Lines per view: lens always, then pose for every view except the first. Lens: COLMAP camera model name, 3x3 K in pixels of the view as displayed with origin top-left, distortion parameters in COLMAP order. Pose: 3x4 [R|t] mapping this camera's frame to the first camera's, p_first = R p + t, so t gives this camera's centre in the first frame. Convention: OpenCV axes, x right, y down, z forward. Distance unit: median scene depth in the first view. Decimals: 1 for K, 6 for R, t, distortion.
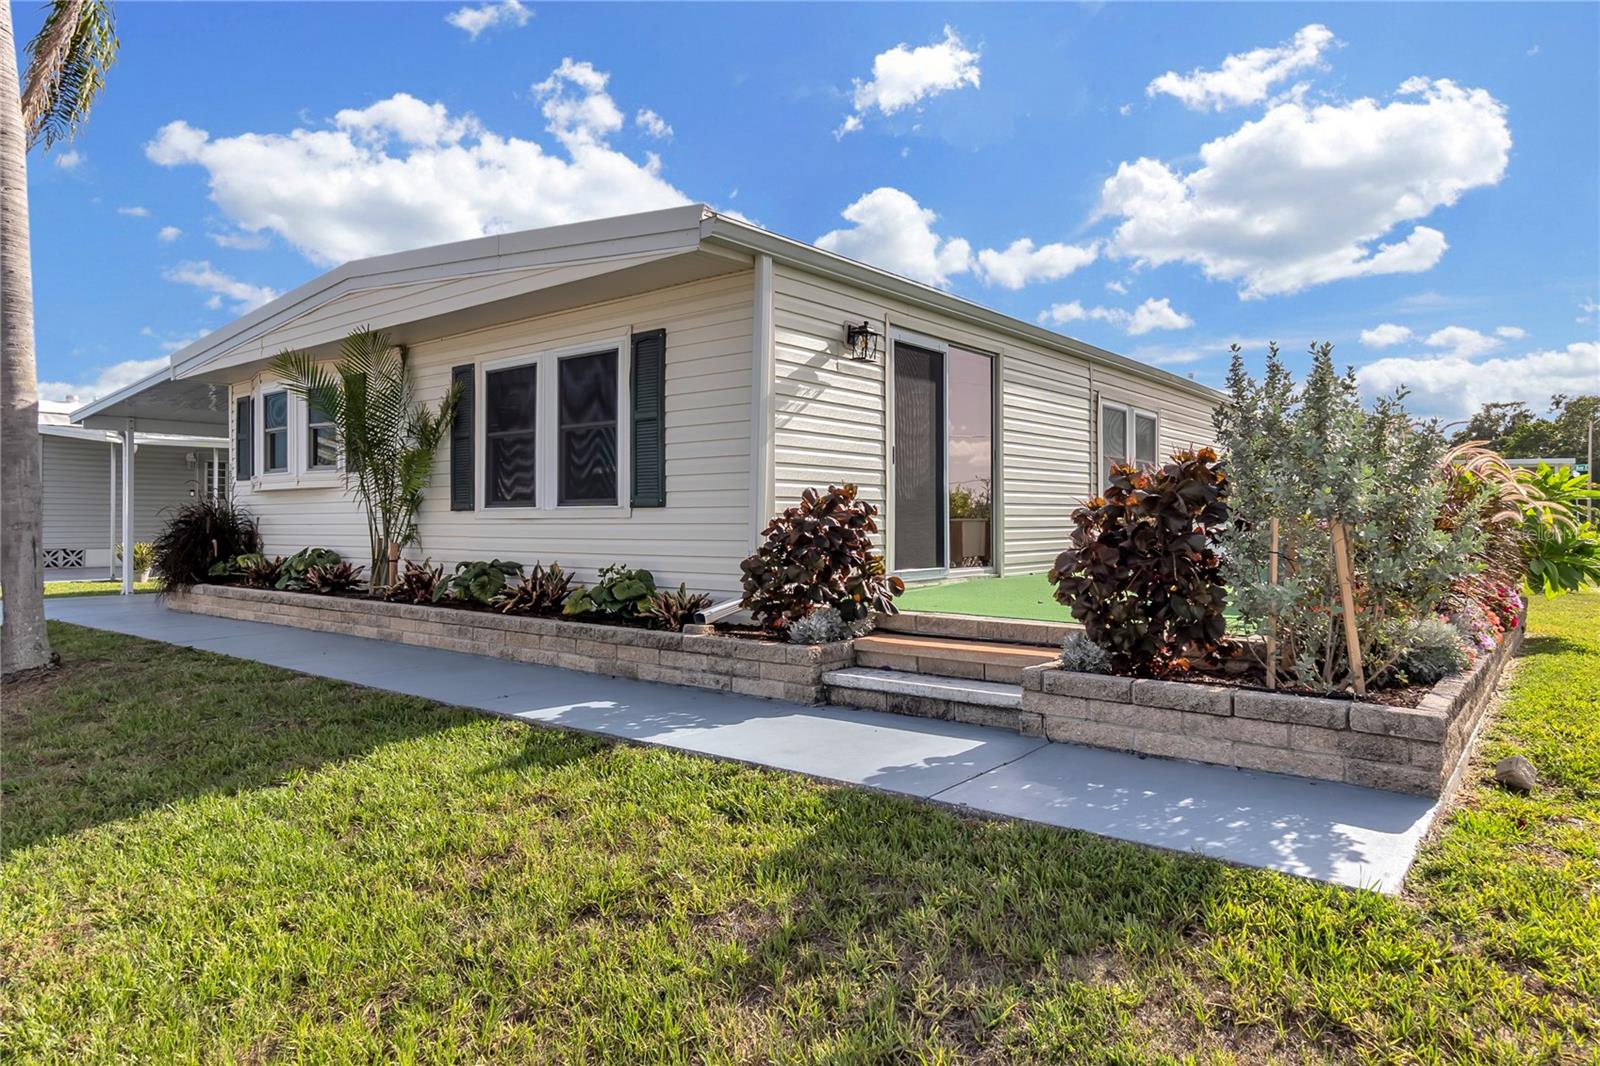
lens RADIAL K [[963.8, 0, 800.0], [0, 963.8, 533.0], [0, 0, 1]] dist [-0.001750, -0.000415]
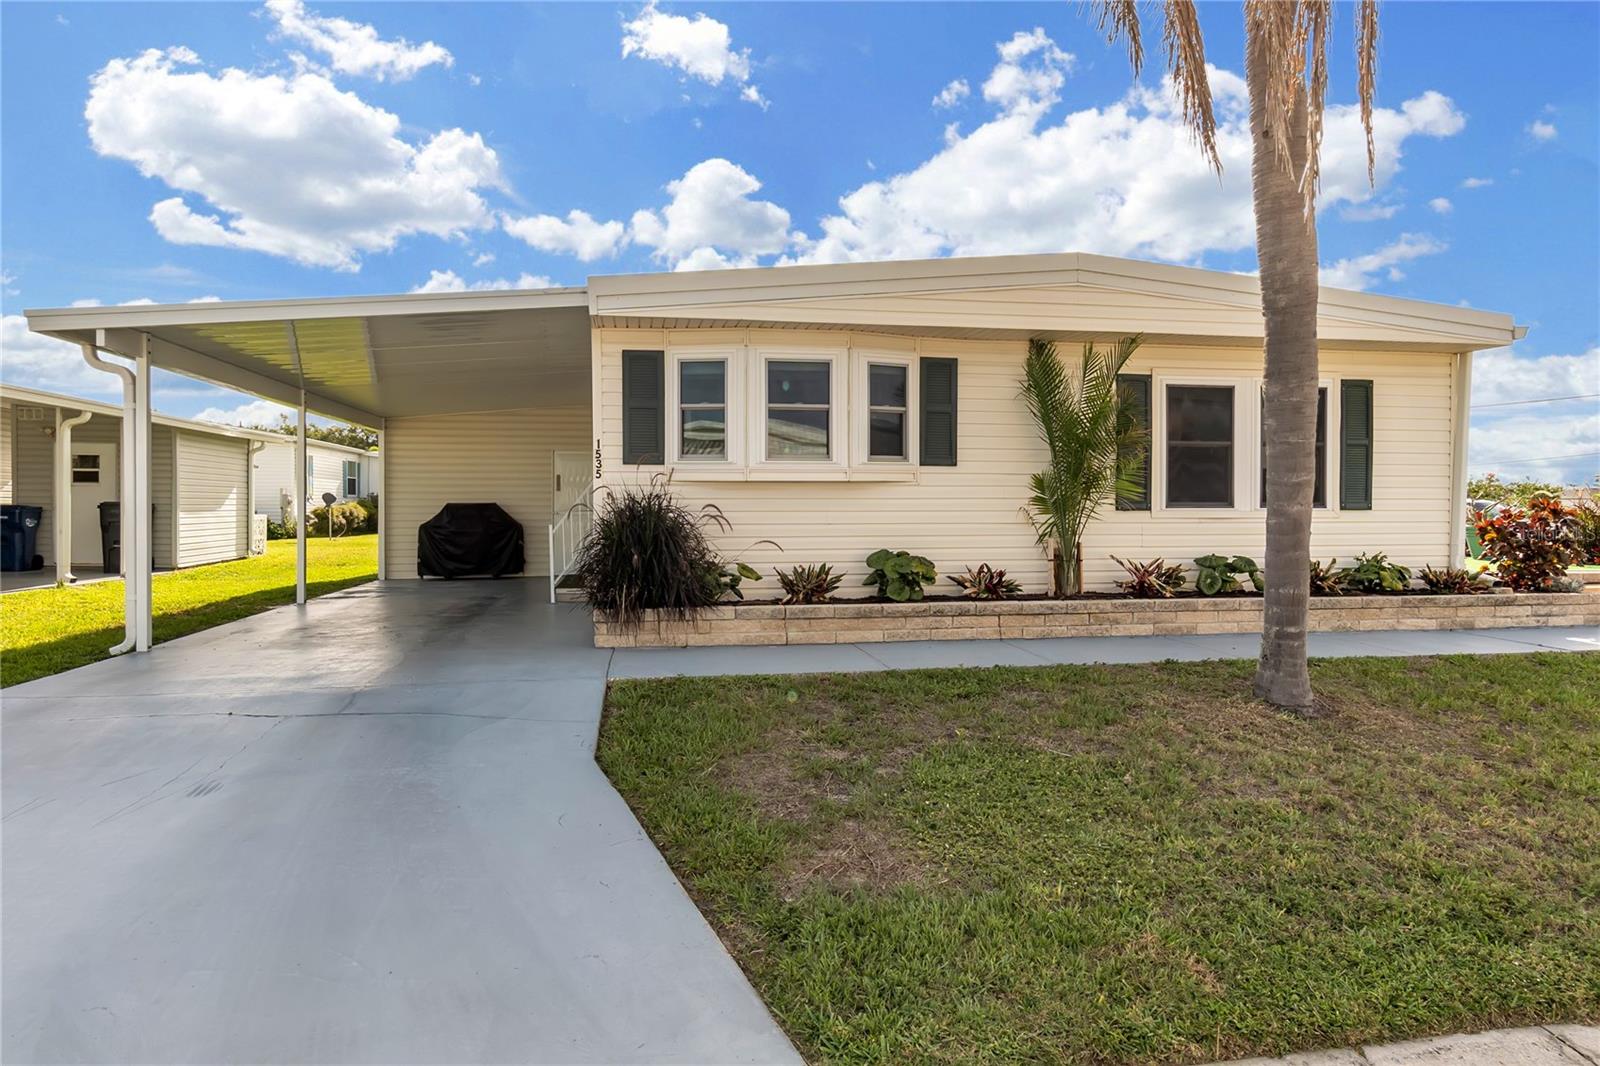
lens RADIAL K [[963.8, 0, 800.0], [0, 963.8, 533.0], [0, 0, 1]] dist [-0.001750, -0.000415]
pose [[0.660976, -0.020872, 0.750117, -1.463150], [0.005275, 0.999718, 0.023169, -0.026166], [-0.750388, -0.011357, 0.660900, 0.597367]]
